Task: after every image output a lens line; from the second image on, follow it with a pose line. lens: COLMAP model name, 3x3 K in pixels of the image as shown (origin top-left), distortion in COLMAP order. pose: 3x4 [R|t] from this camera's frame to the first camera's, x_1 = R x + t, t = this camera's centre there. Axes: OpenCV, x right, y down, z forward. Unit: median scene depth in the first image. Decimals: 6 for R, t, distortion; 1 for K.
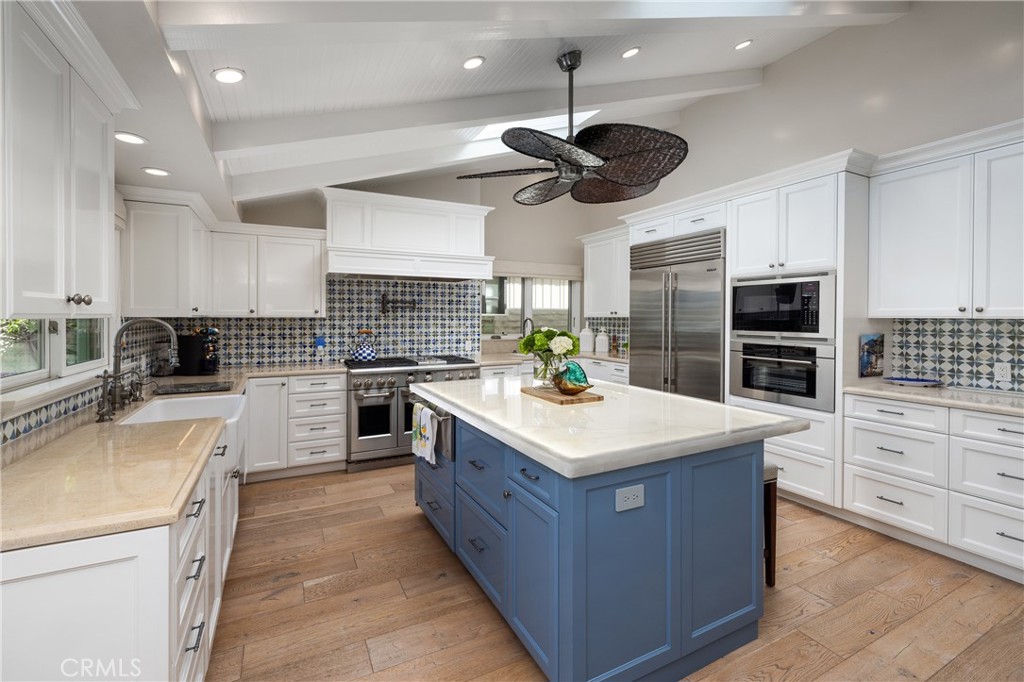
lens RADIAL K [[436.6, 0, 510.0], [0, 436.6, 319.9], [0, 0, 1]] dist [-0.000335, -0.000014]
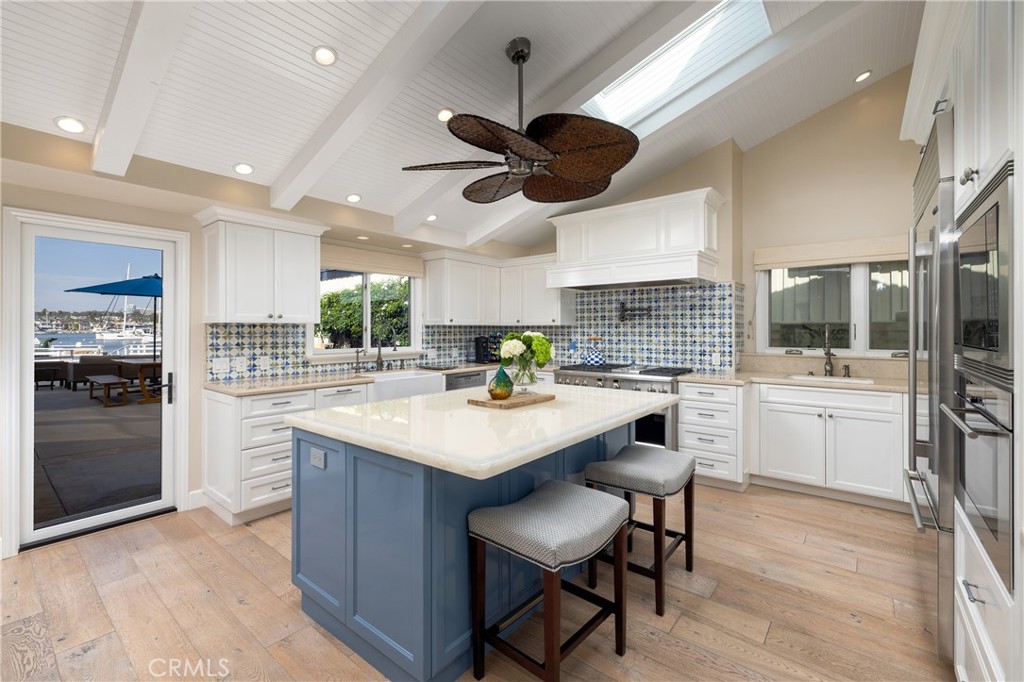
lens RADIAL K [[444.4, 0, 513.1], [0, 444.4, 328.4], [0, 0, 1]] dist [-0.001086, -0.000144]
pose [[0.402629, -0.003253, -0.915358, 0.576338], [-0.004399, 0.999975, -0.005489, 0.008666], [0.915353, 0.006237, 0.402604, 0.351422]]
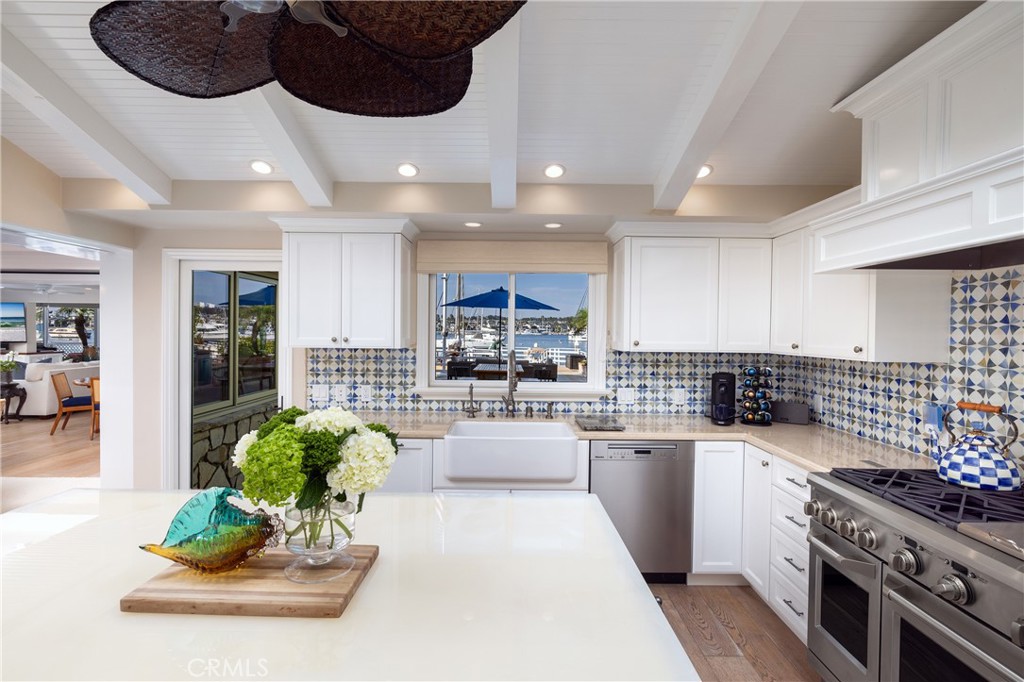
lens RADIAL K [[497.3, 0, 499.8], [0, 497.3, 337.6], [0, 0, 1]] dist [0.000228, 0.000410]
pose [[-0.464896, 0.005265, -0.885350, 0.232202], [-0.016740, 0.999751, 0.014736, -0.031078], [0.885207, 0.021671, -0.464692, 0.799067]]
